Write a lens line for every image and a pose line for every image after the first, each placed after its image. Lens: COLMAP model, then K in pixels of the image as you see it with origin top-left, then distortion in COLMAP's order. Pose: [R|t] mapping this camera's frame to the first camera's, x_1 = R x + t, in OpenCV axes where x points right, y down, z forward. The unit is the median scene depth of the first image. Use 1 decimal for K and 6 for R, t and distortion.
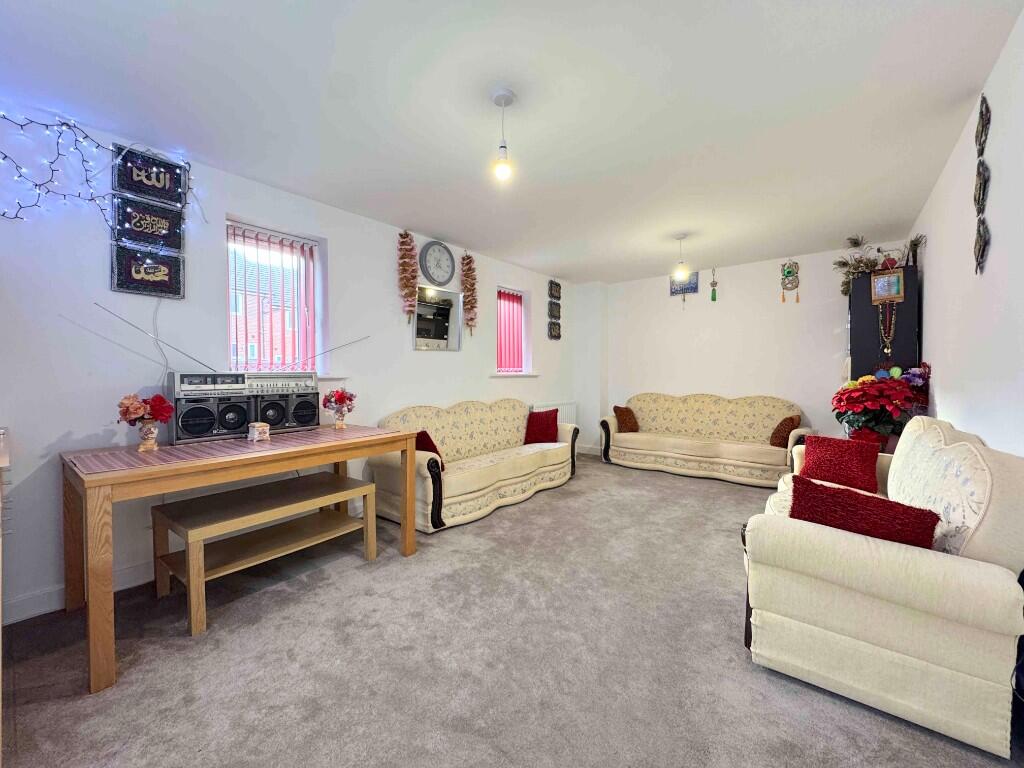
lens RADIAL K [[407.2, 0, 512.0], [0, 407.2, 384.0], [0, 0, 1]] dist [-0.001835, 0.000032]
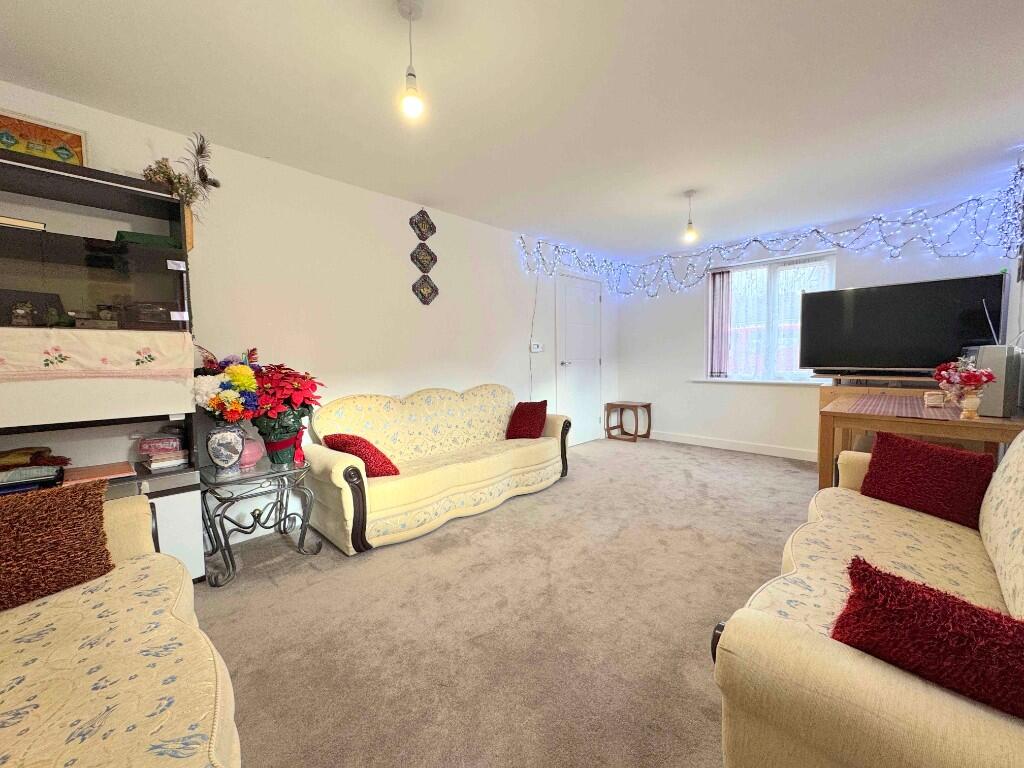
lens RADIAL K [[407.2, 0, 512.0], [0, 407.2, 384.0], [0, 0, 1]] dist [-0.001835, 0.000032]
pose [[0.995181, -0.000427, -0.098054, 0.132979], [0.004994, 0.998913, 0.046336, -0.006484], [0.097927, -0.046602, 0.994102, 0.167130]]
